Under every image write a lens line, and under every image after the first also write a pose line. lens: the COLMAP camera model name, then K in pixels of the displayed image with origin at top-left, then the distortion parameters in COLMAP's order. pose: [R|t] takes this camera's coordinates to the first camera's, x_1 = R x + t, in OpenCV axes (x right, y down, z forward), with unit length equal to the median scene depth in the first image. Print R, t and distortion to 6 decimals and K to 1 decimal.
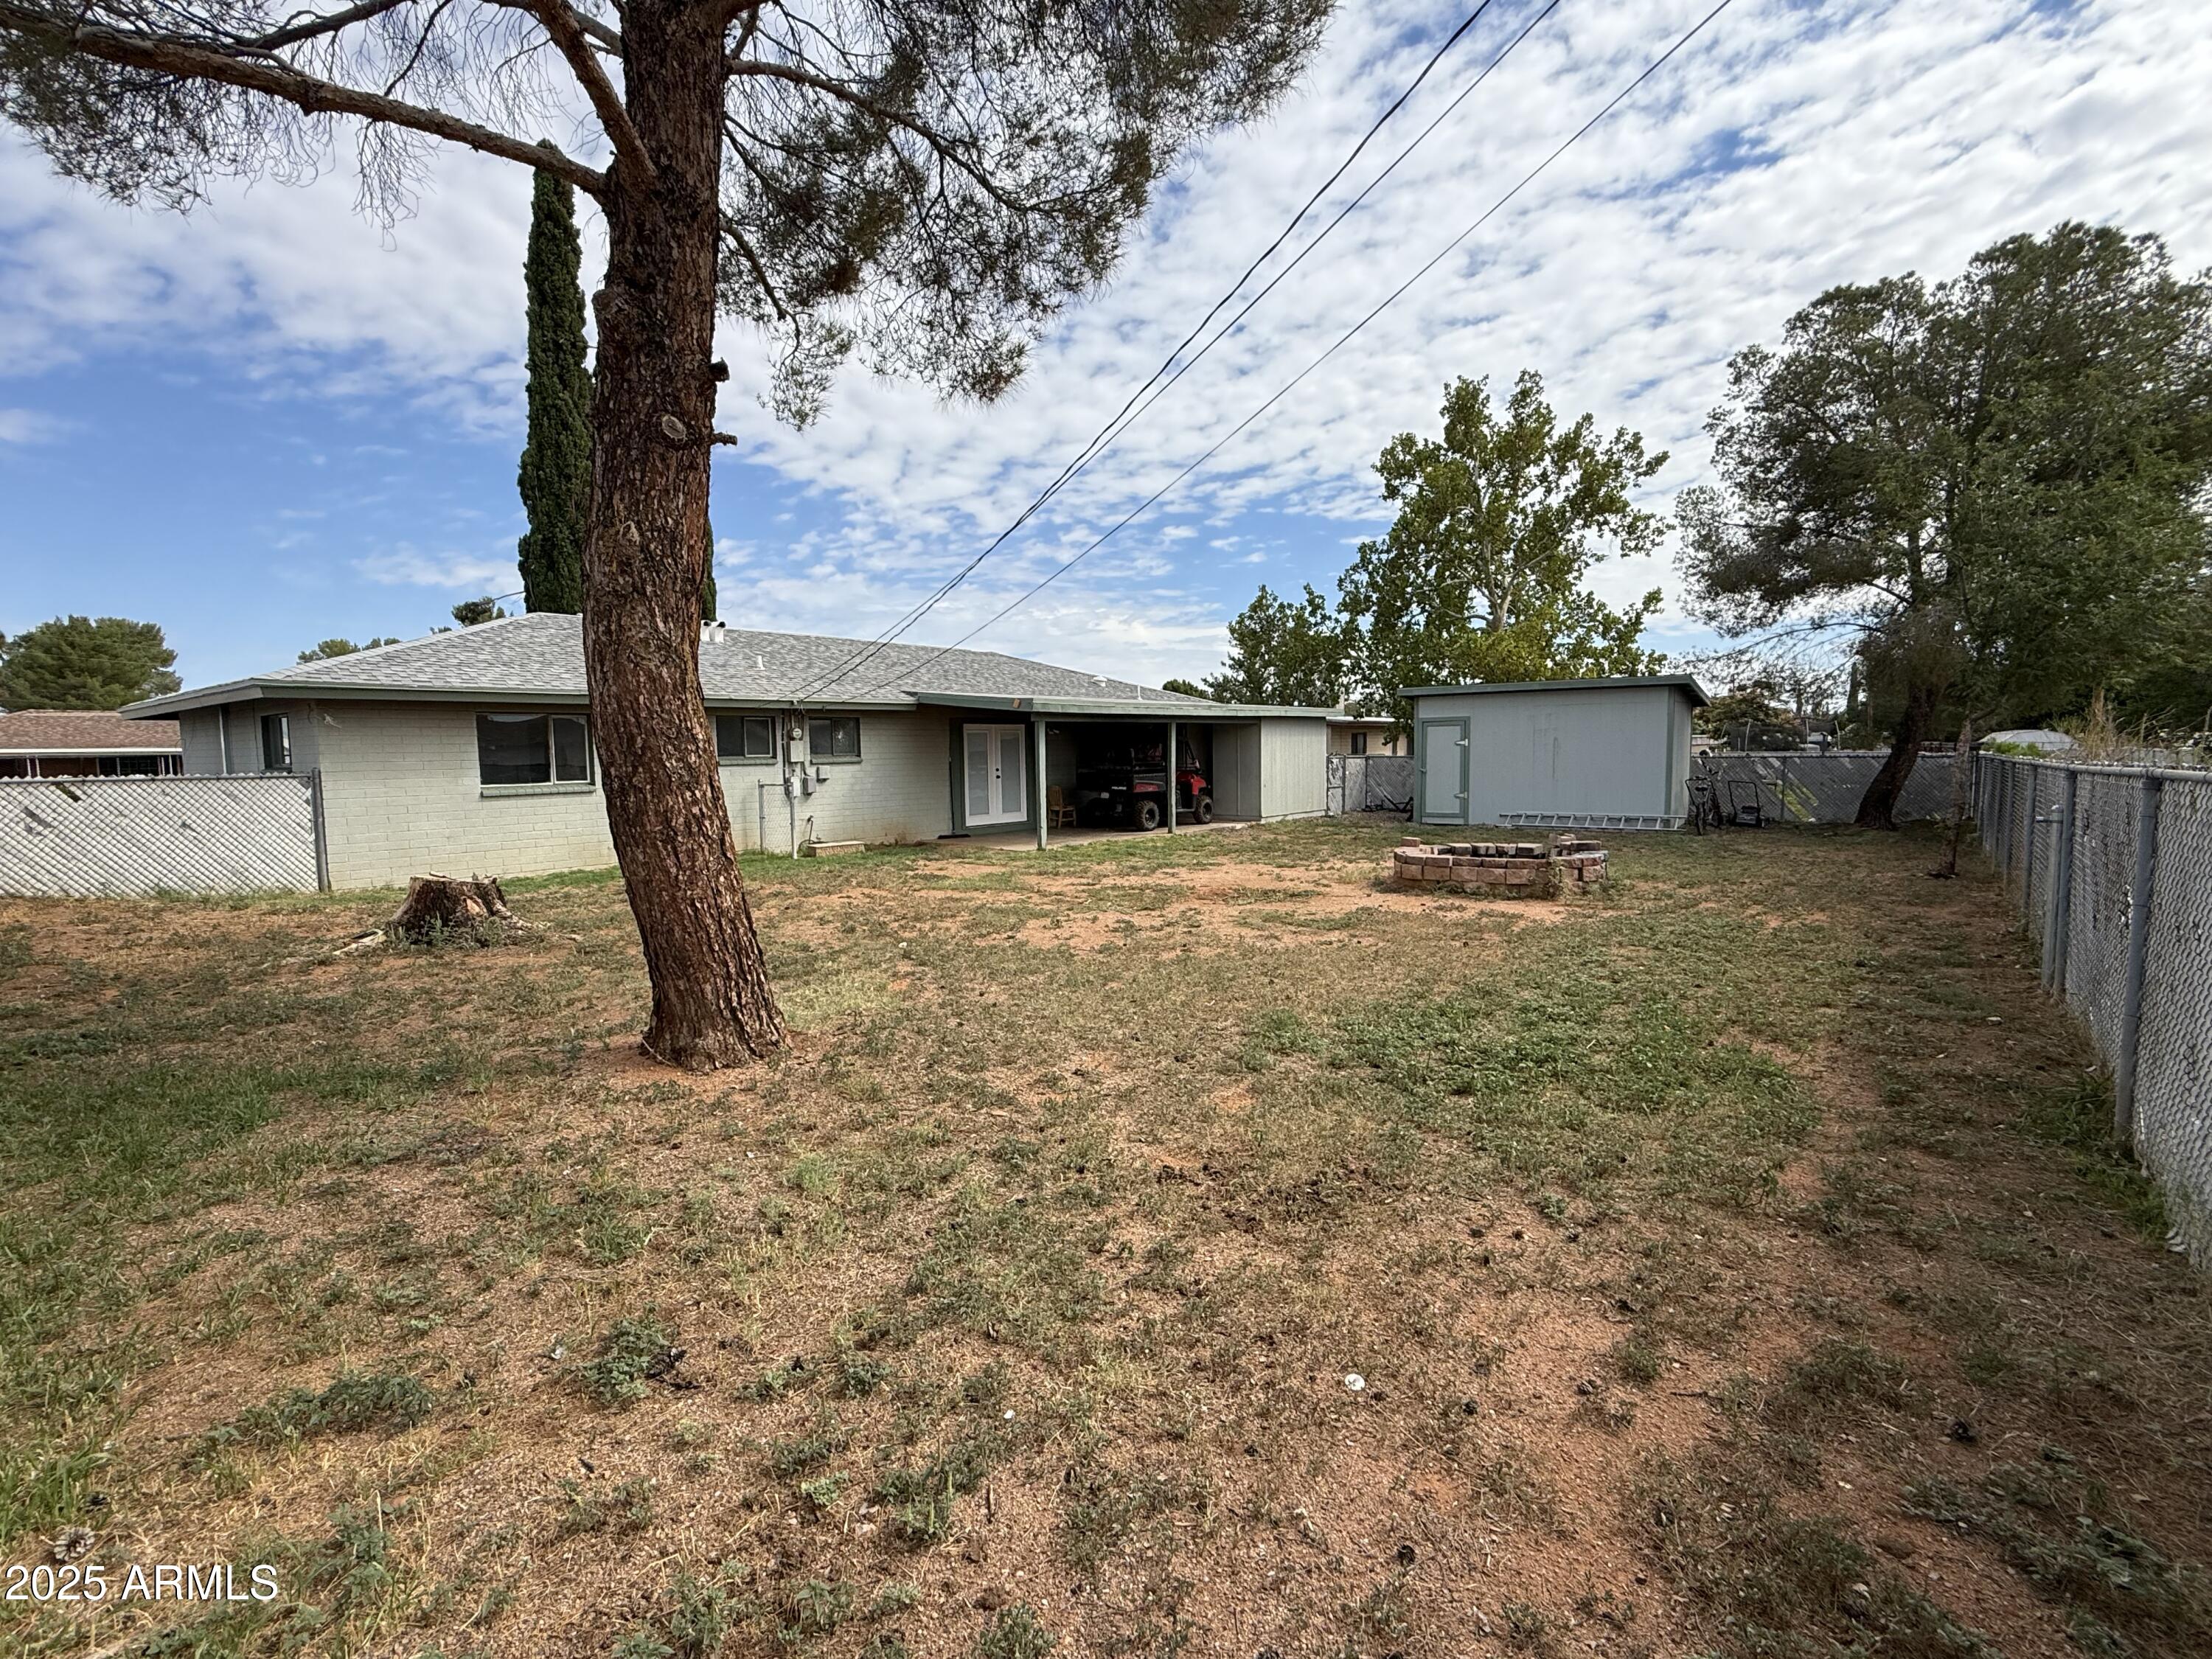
lens RADIAL K [[1009.1, 0, 1106.0], [0, 1009.1, 829.5], [0, 0, 1]] dist [-0.000526, 0.000300]
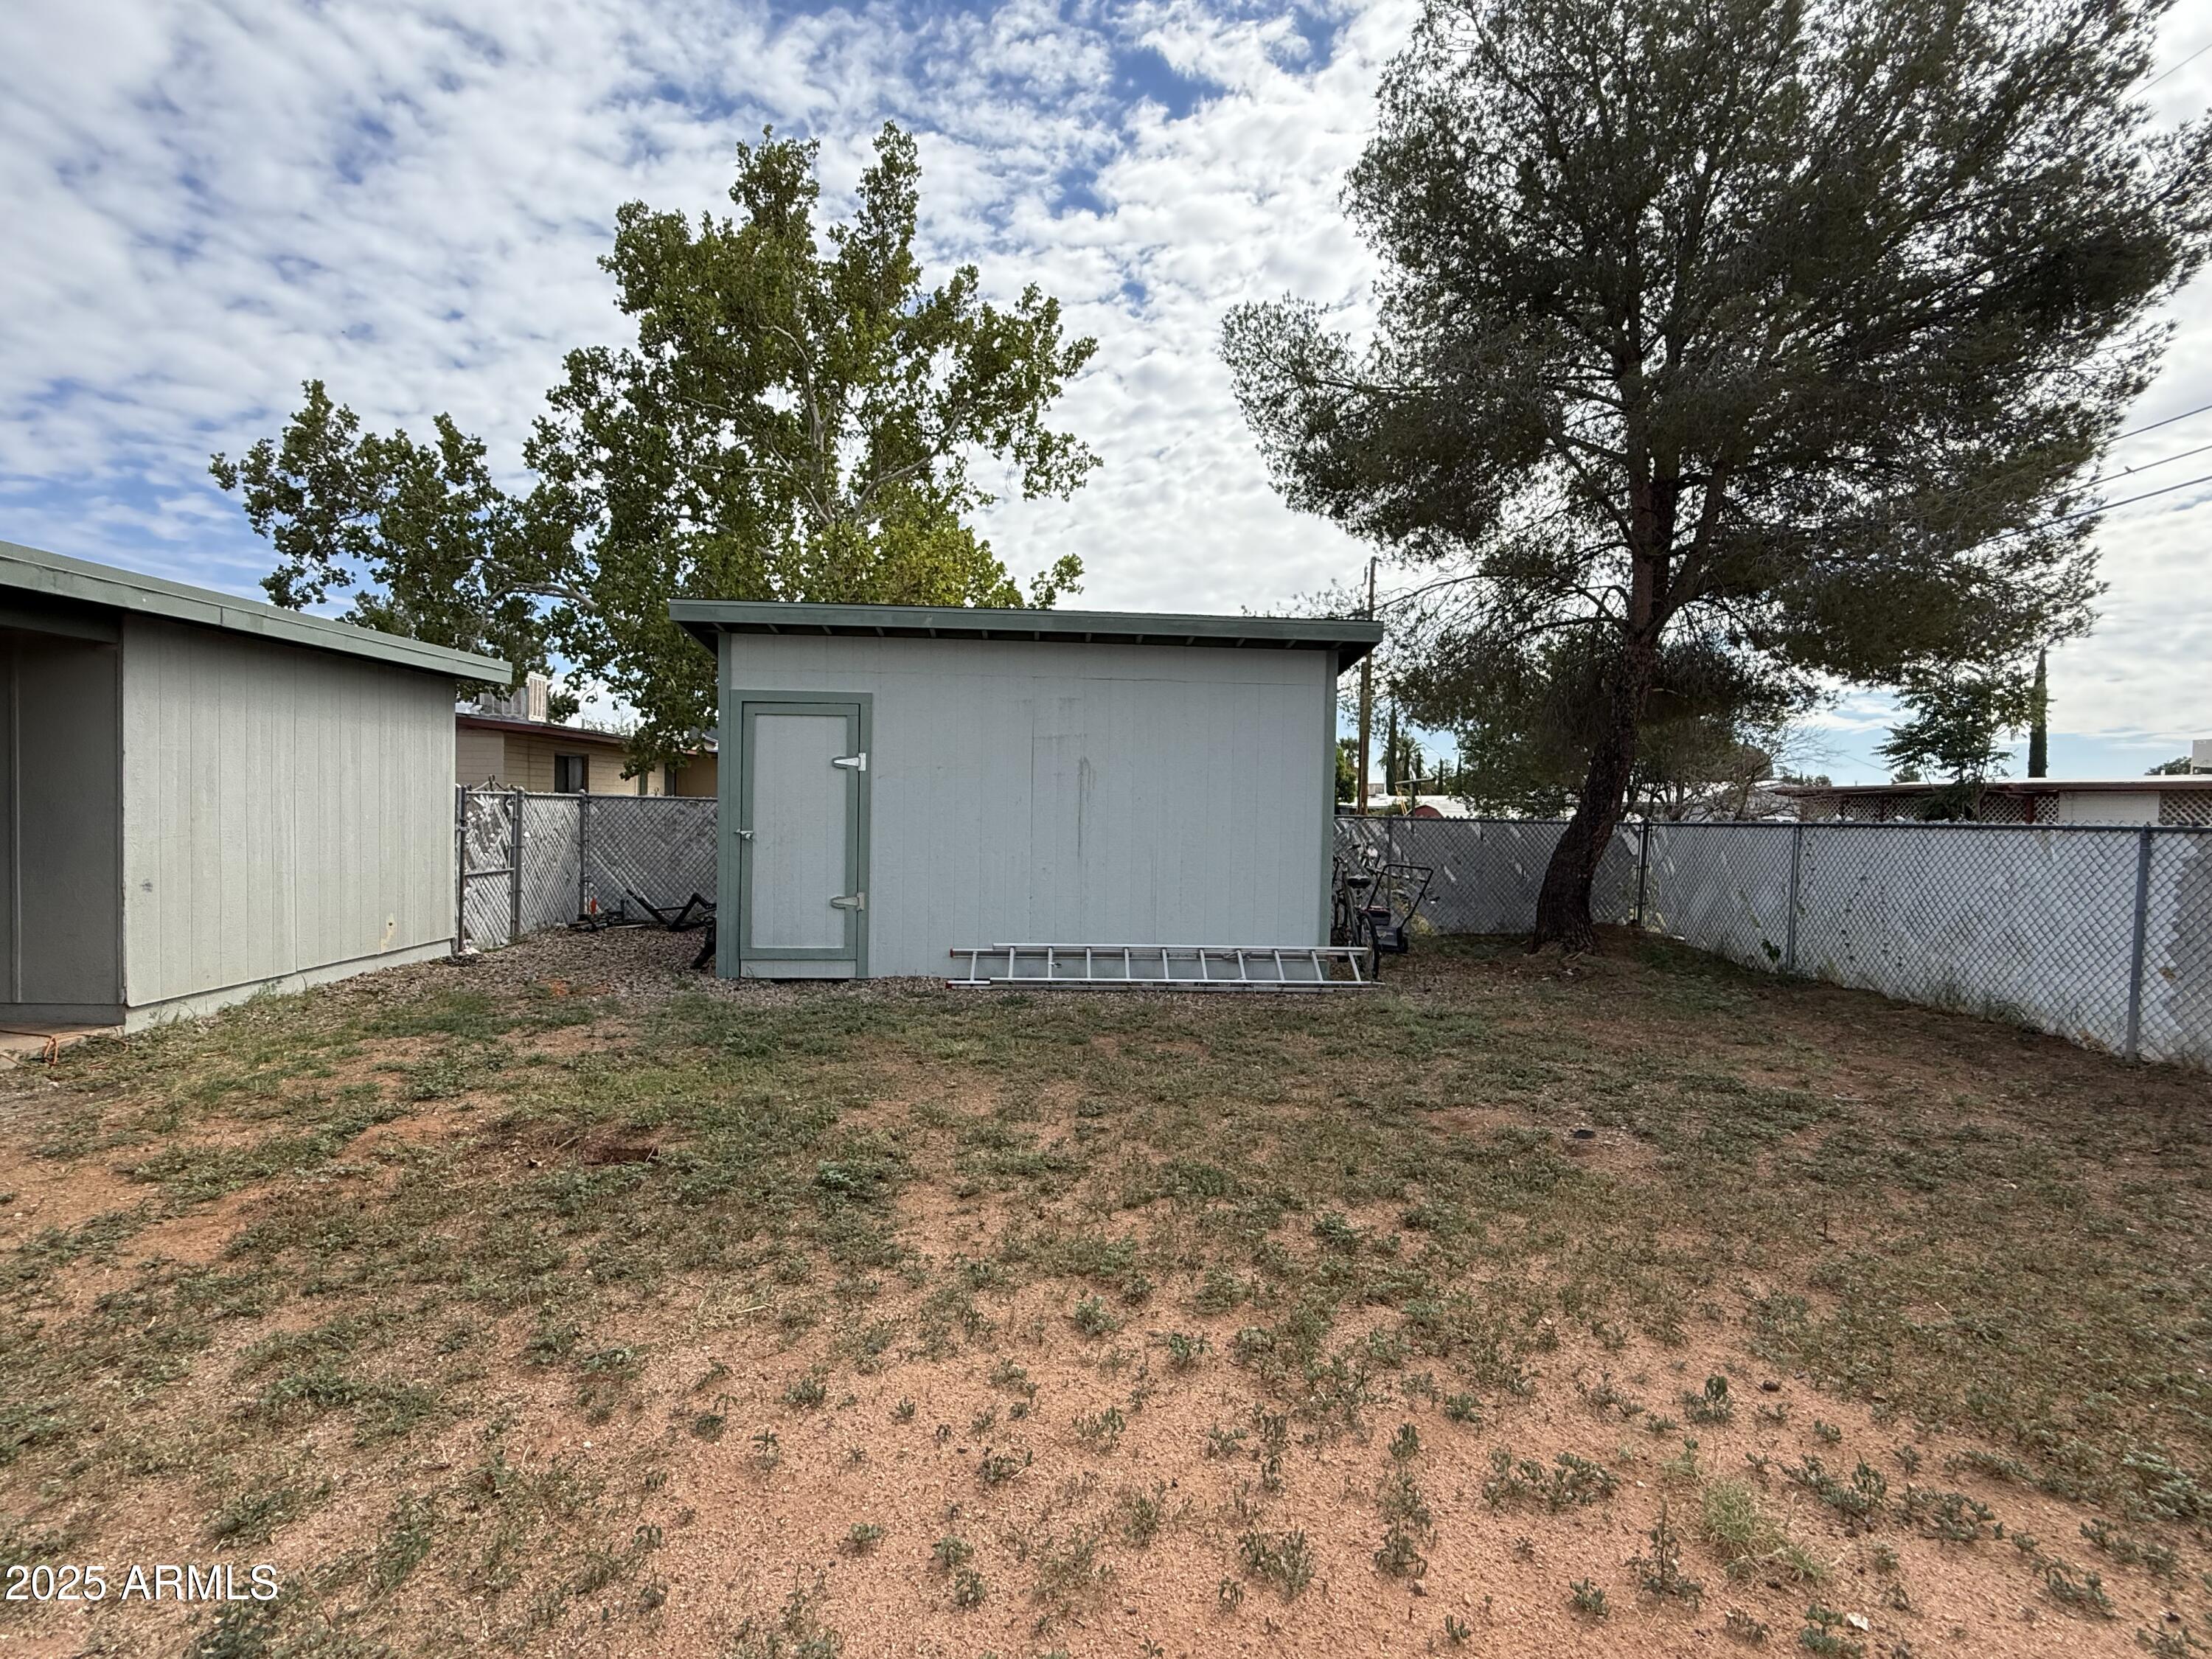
lens RADIAL K [[1009.1, 0, 1106.0], [0, 1009.1, 829.5], [0, 0, 1]] dist [-0.000526, 0.000300]
pose [[0.751603, 0.013958, 0.659467, 0.135461], [0.021792, 0.998705, -0.045975, -0.031893], [-0.659255, 0.048927, 0.750326, 0.504527]]
